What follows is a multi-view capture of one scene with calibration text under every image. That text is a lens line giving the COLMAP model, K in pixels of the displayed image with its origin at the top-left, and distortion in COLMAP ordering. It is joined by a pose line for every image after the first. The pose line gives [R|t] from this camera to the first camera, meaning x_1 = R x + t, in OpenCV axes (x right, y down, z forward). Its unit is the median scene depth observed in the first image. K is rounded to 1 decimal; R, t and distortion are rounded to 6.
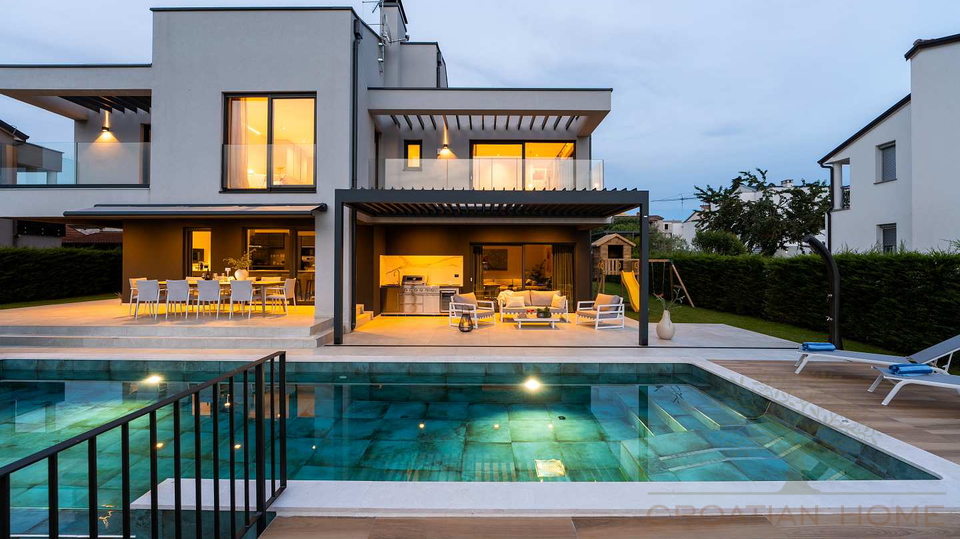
lens RADIAL K [[402.0, 0, 488.6], [0, 402.0, 260.9], [0, 0, 1]] dist [-0.008593, -0.000294]
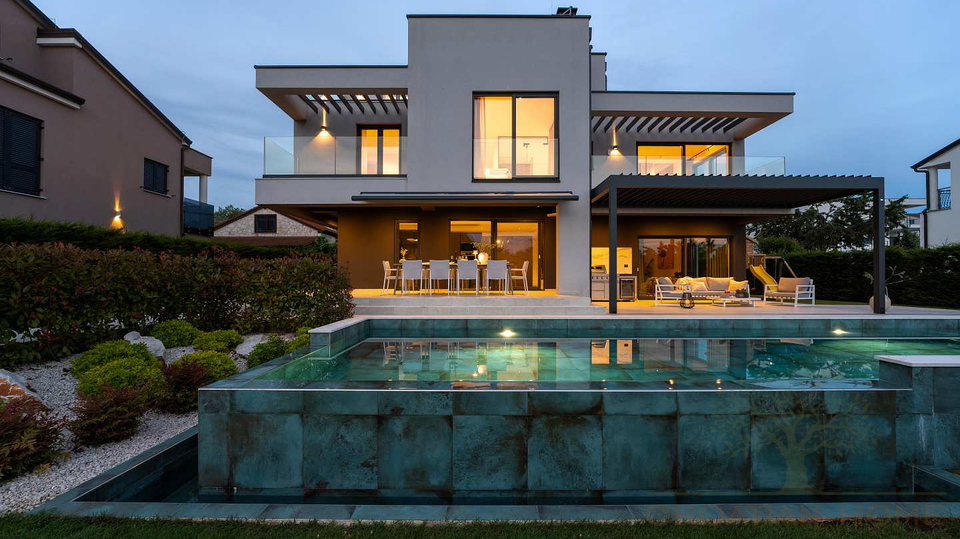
lens RADIAL K [[388.1, 0, 510.8], [0, 388.1, 271.4], [0, 0, 1]] dist [-0.014003, 0.001988]
pose [[0.999981, -0.002140, 0.005746, -0.490528], [0.002177, 0.999978, -0.006303, 0.071360], [-0.005732, 0.006315, 0.999964, -0.058985]]
